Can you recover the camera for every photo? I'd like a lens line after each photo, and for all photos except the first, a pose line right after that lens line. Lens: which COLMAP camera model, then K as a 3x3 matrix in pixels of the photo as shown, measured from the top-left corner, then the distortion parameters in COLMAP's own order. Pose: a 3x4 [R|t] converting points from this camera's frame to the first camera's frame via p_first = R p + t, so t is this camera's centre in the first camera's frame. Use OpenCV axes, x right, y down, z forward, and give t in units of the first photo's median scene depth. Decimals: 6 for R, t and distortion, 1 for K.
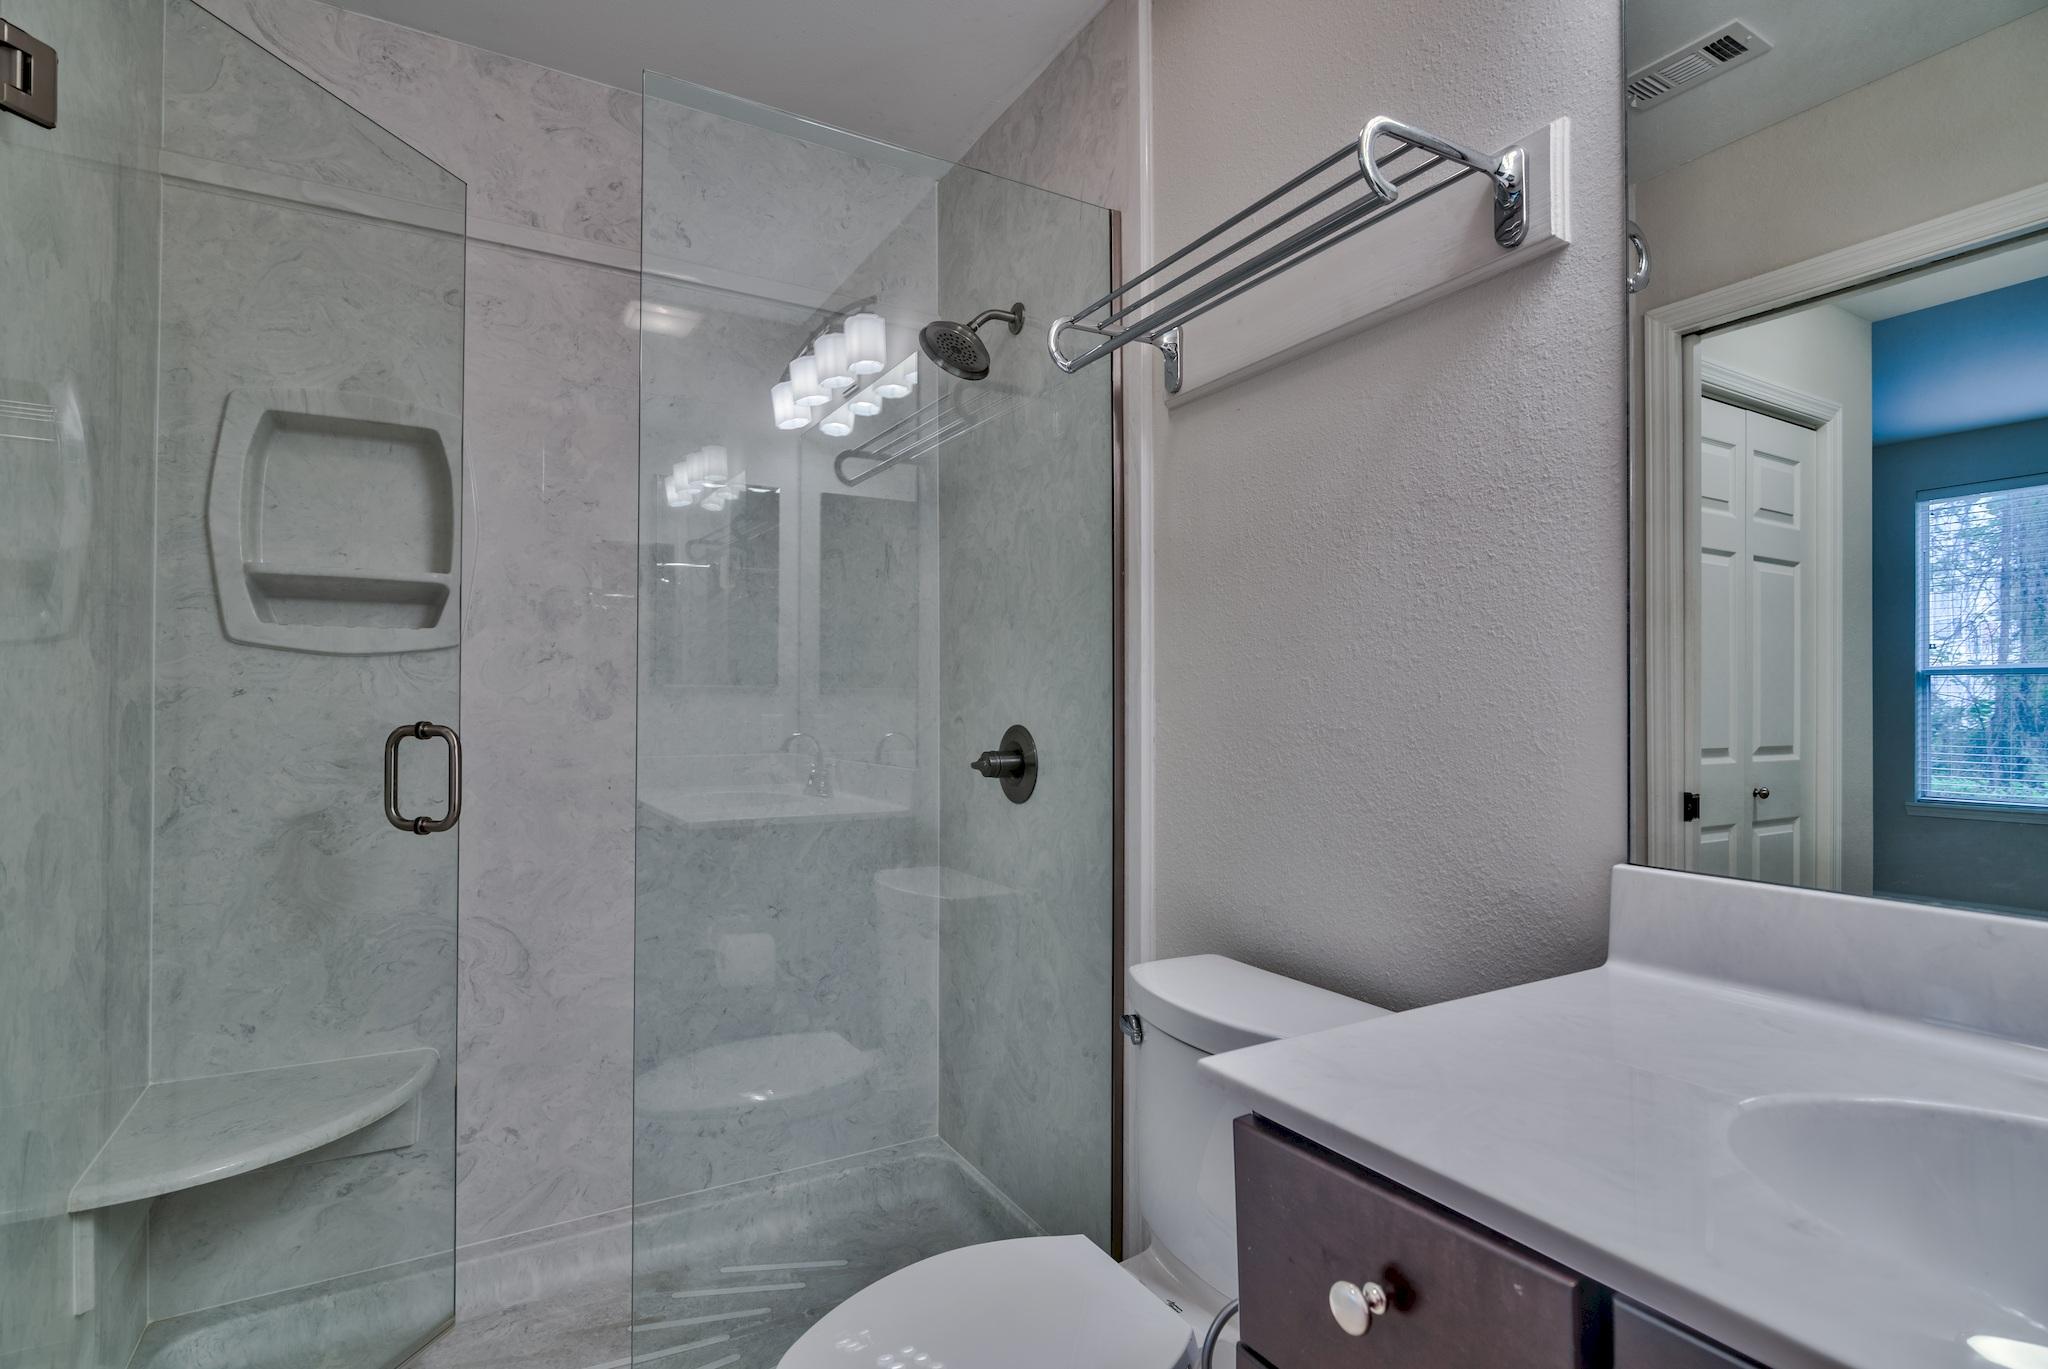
lens RADIAL K [[1001.4, 0, 1020.7], [0, 1001.4, 692.7], [0, 0, 1]] dist [-0.003529, 0.002100]
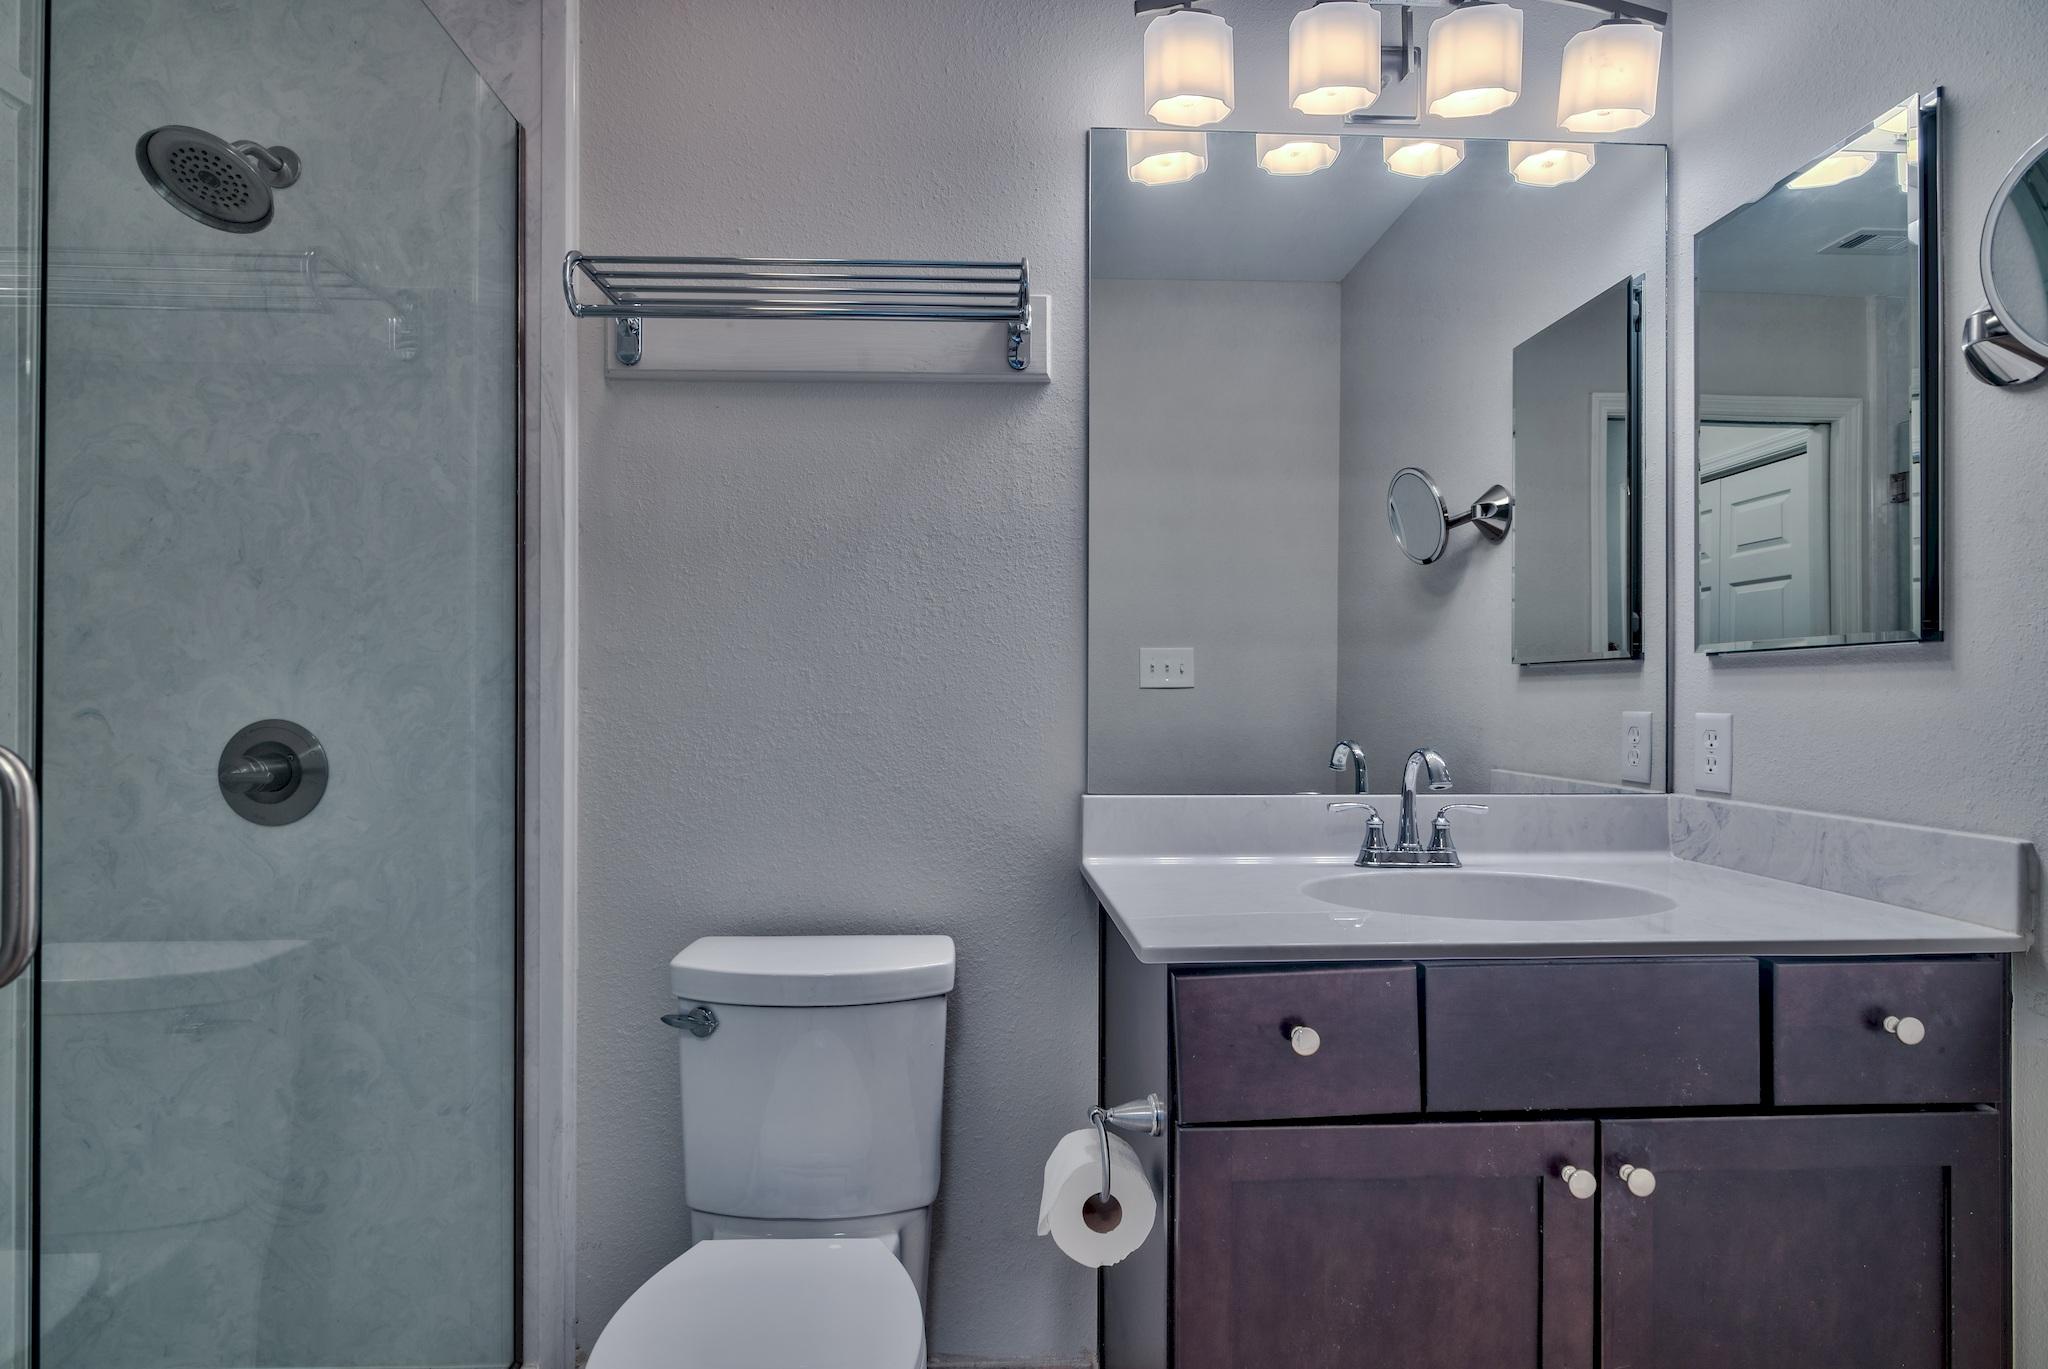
lens RADIAL K [[1001.4, 0, 1028.5], [0, 1001.4, 684.4], [0, 0, 1]] dist [-0.003529, 0.002100]
pose [[0.470031, 0.000728, 0.882650, -0.424984], [-0.011928, 0.999914, 0.005527, -0.004664], [-0.882570, -0.013127, 0.469999, 0.178290]]
